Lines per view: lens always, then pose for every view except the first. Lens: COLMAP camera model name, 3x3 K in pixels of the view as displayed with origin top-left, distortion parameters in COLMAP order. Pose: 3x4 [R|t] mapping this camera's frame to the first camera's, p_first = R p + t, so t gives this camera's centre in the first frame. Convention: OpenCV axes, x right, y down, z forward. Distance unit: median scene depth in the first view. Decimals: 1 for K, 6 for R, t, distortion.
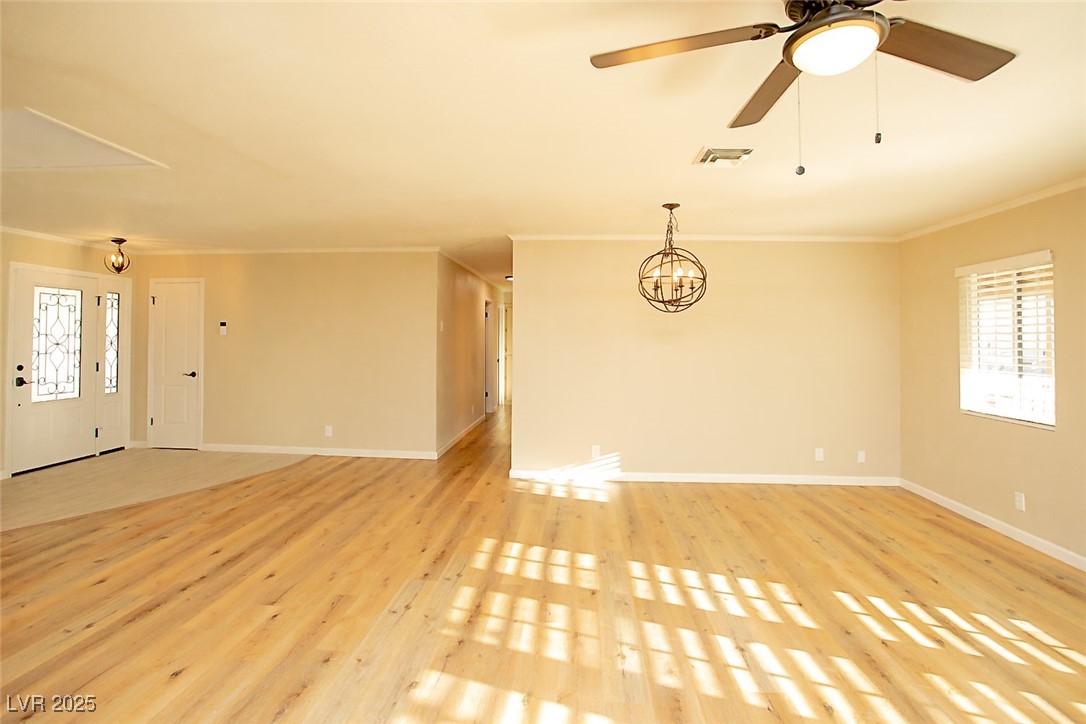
lens RADIAL K [[549.2, 0, 538.8], [0, 549.2, 333.5], [0, 0, 1]] dist [-0.072215, 0.026850]
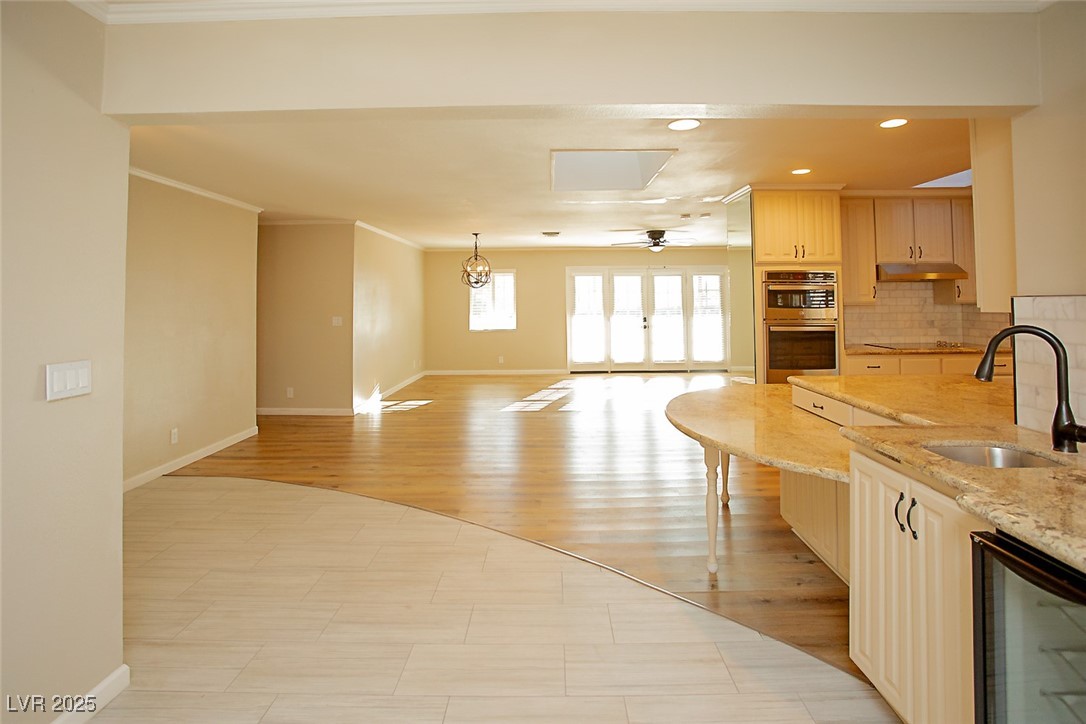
lens RADIAL K [[558.9, 0, 555.7], [0, 558.9, 280.7], [0, 0, 1]] dist [-0.029867, 0.001524]
pose [[-0.074824, 0.026018, 0.996857, -1.887317], [0.001625, 0.999661, -0.025969, -0.009732], [-0.997195, -0.000323, -0.074841, 0.895474]]
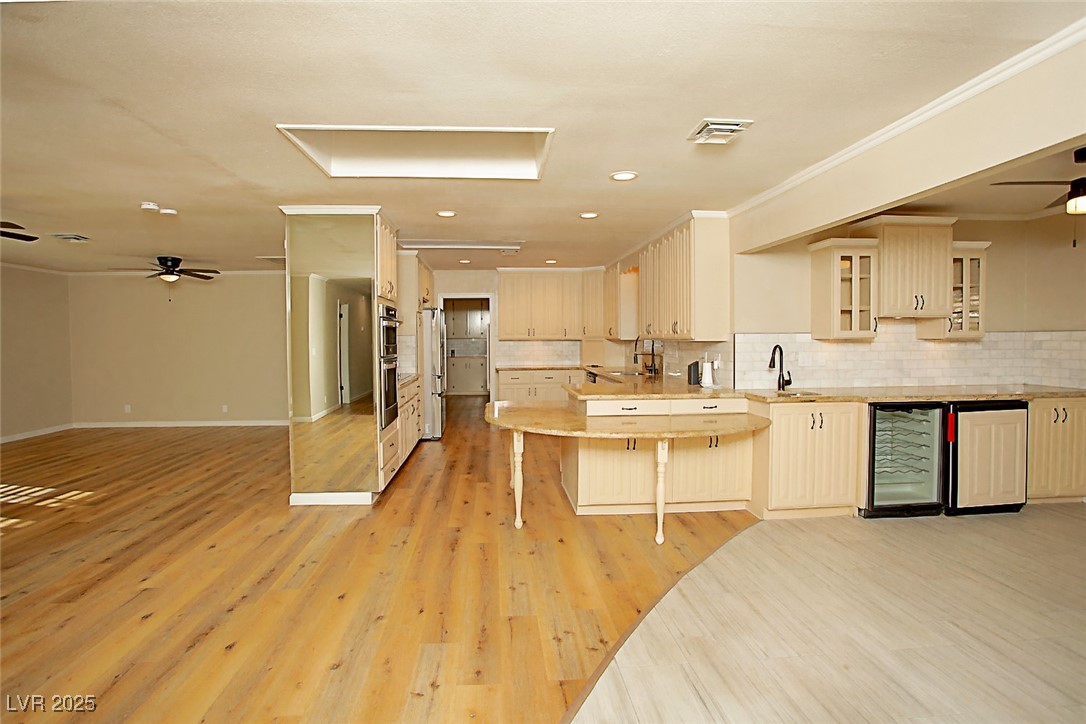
lens RADIAL K [[556.9, 0, 522.6], [0, 556.9, 360.9], [0, 0, 1]] dist [-0.070696, 0.028488]
pose [[-0.991237, 0.001221, -0.132089, -0.791268], [-0.003222, 0.999436, 0.033416, 0.014283], [0.132056, 0.033549, -0.990674, 1.538880]]
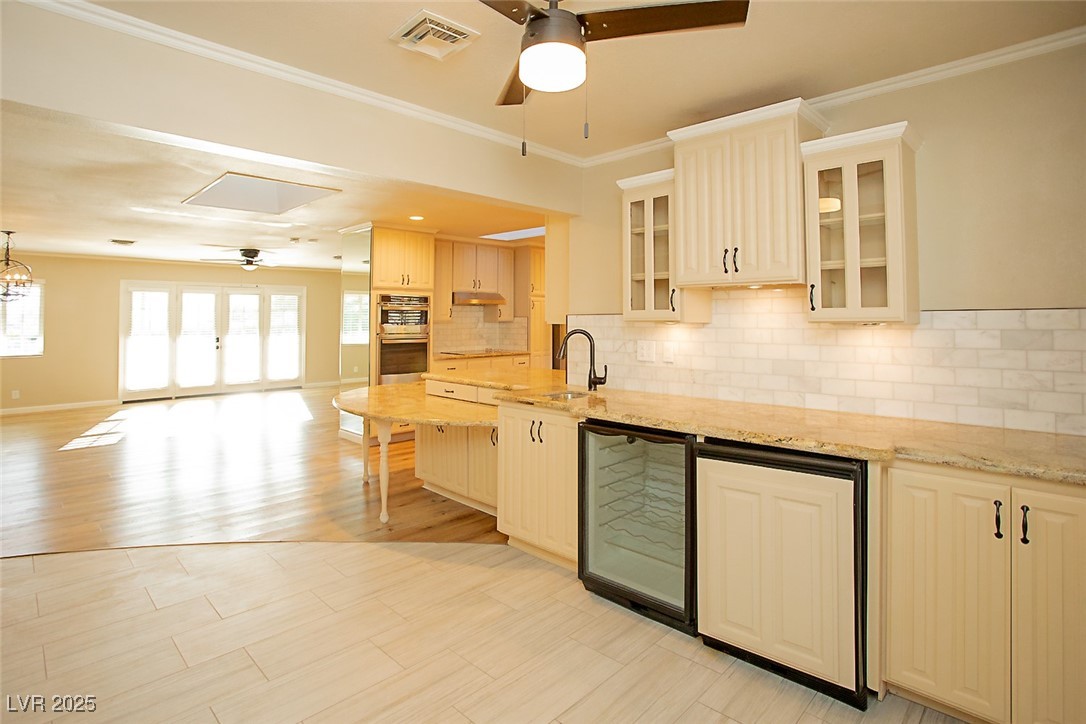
lens RADIAL K [[557.9, 0, 540.5], [0, 557.9, 309.1], [0, 0, 1]] dist [-0.032238, -0.000062]
pose [[-0.750903, 0.005565, 0.660389, -2.010143], [-0.005268, 0.999882, -0.014416, -0.002790], [-0.660392, -0.014304, -0.750785, 1.189182]]
